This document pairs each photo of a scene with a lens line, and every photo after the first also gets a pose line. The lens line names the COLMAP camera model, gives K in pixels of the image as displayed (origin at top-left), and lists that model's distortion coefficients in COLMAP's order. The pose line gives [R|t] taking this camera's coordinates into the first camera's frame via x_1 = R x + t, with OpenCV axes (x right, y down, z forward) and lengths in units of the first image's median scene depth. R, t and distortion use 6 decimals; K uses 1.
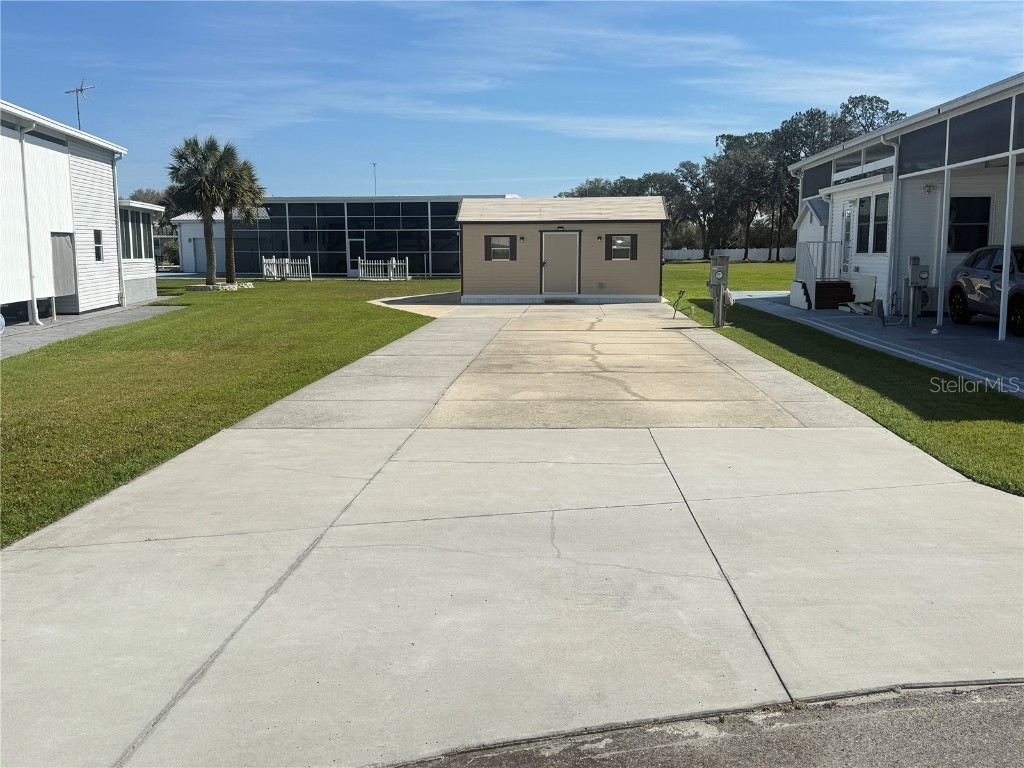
lens RADIAL K [[933.3, 0, 512.0], [0, 933.3, 384.0], [0, 0, 1]] dist [0.179550, -0.362149]
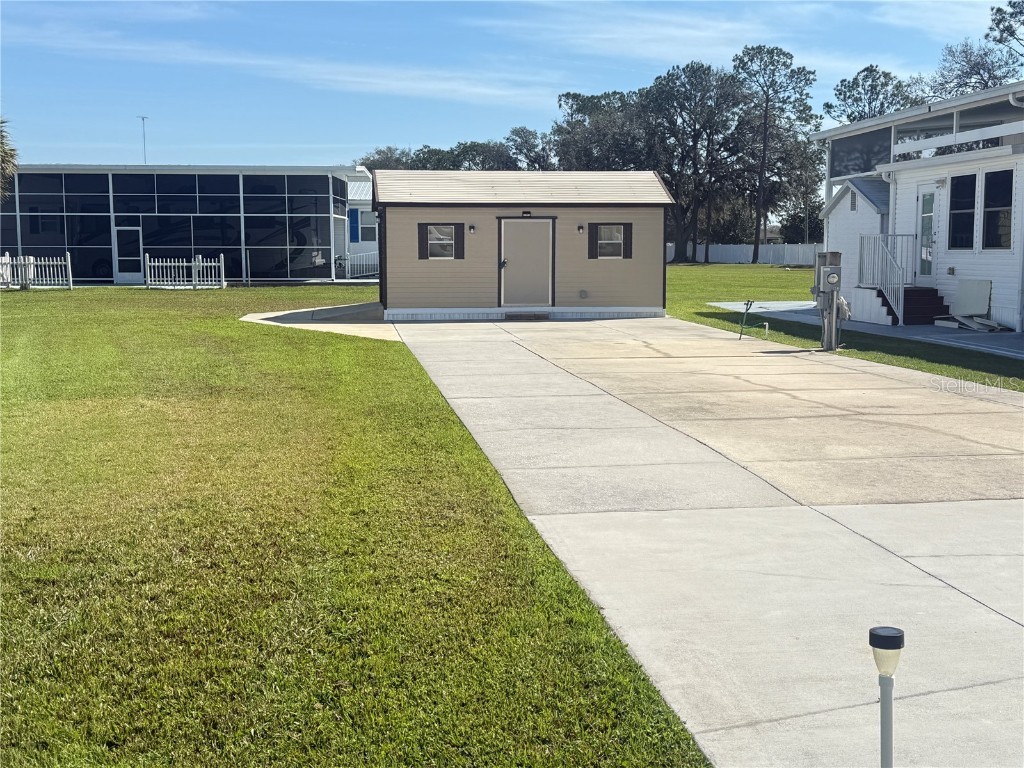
lens RADIAL K [[1311.5, 0, 512.0], [0, 1311.5, 384.0], [0, 0, 1]] dist [0.155458, -0.064597]
pose [[0.980321, -0.018404, 0.196548, -0.093408], [0.025818, 0.999046, -0.035222, -0.002106], [-0.195712, 0.039604, 0.979861, 0.022266]]
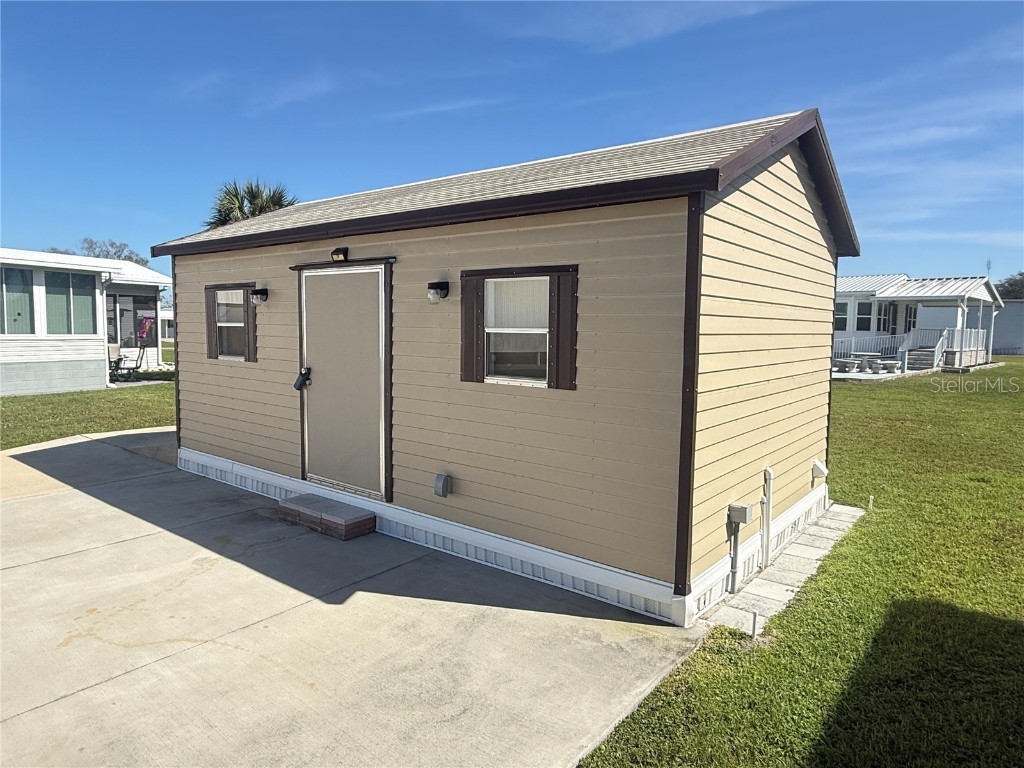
lens RADIAL K [[646.7, 0, 512.0], [0, 646.7, 384.0], [0, 0, 1]] dist [0.004506, 0.002157]
pose [[0.828965, 0.066977, -0.555276, 0.119529], [-0.099733, 0.994594, -0.028924, -0.076749], [0.550336, 0.079357, 0.831163, 0.523949]]
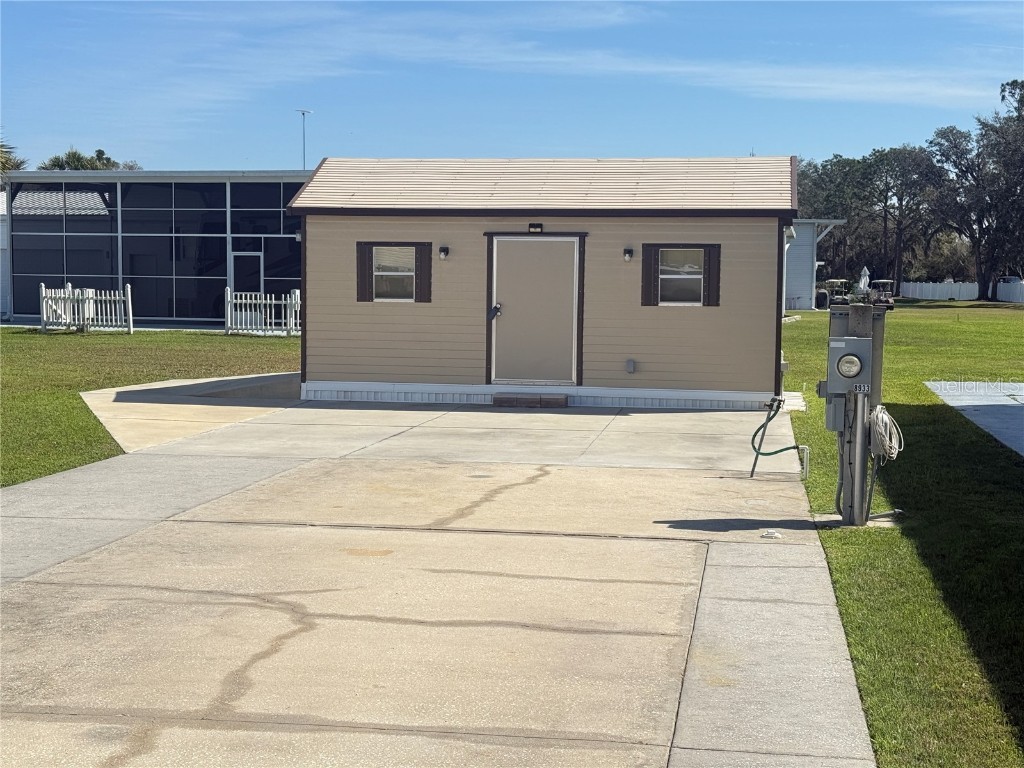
lens RADIAL K [[1563.5, 0, 512.0], [0, 1563.5, 384.0], [0, 0, 1]] dist [0.131737, -0.167468]
pose [[0.995345, 0.021829, -0.093876, 0.064684], [-0.028680, 0.996973, -0.072271, -0.027923], [0.092014, 0.074627, 0.992957, 0.189246]]
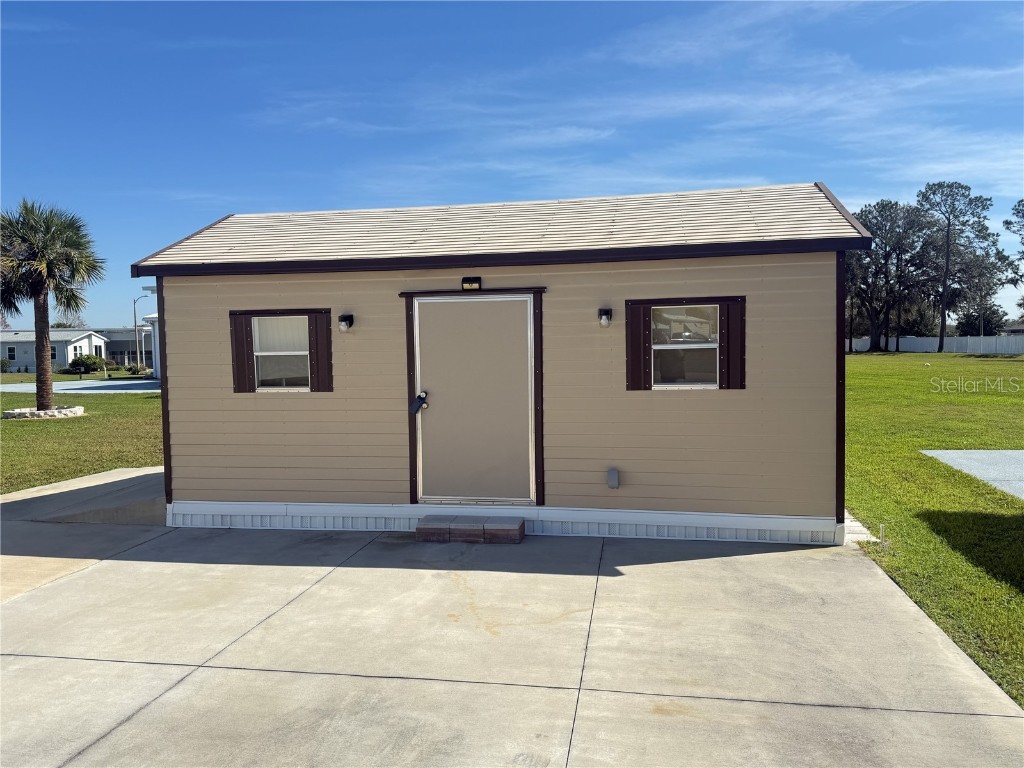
lens RADIAL K [[761.9, 0, 512.0], [0, 761.9, 384.0], [0, 0, 1]] dist [0.109853, -0.167475]
pose [[0.993682, -0.008085, -0.111941, 0.054336], [-0.001949, 0.996008, -0.089238, -0.067944], [0.112216, 0.088892, 0.989700, 0.460567]]
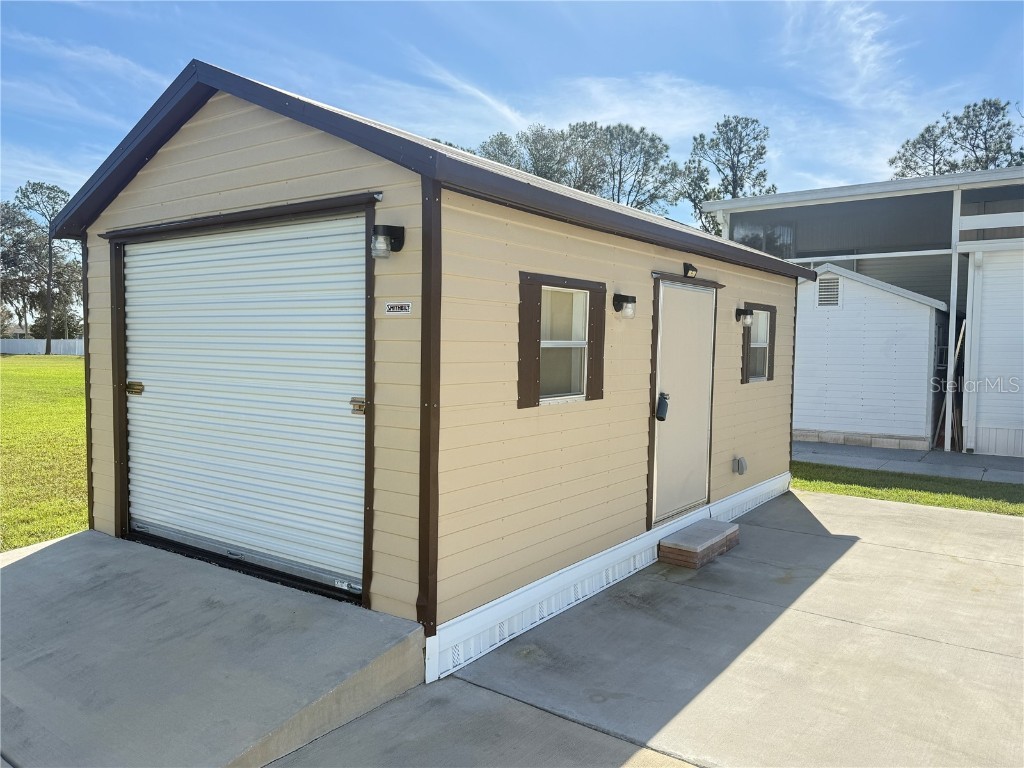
lens RADIAL K [[756.7, 0, 490.7], [0, 756.7, 383.5], [0, 0, 1]] dist [0.000824, -0.002303]
pose [[0.533458, -0.036454, 0.845041, -0.094622], [0.108139, 0.993811, -0.025395, -0.080978], [-0.838885, 0.104929, 0.534099, 0.561139]]
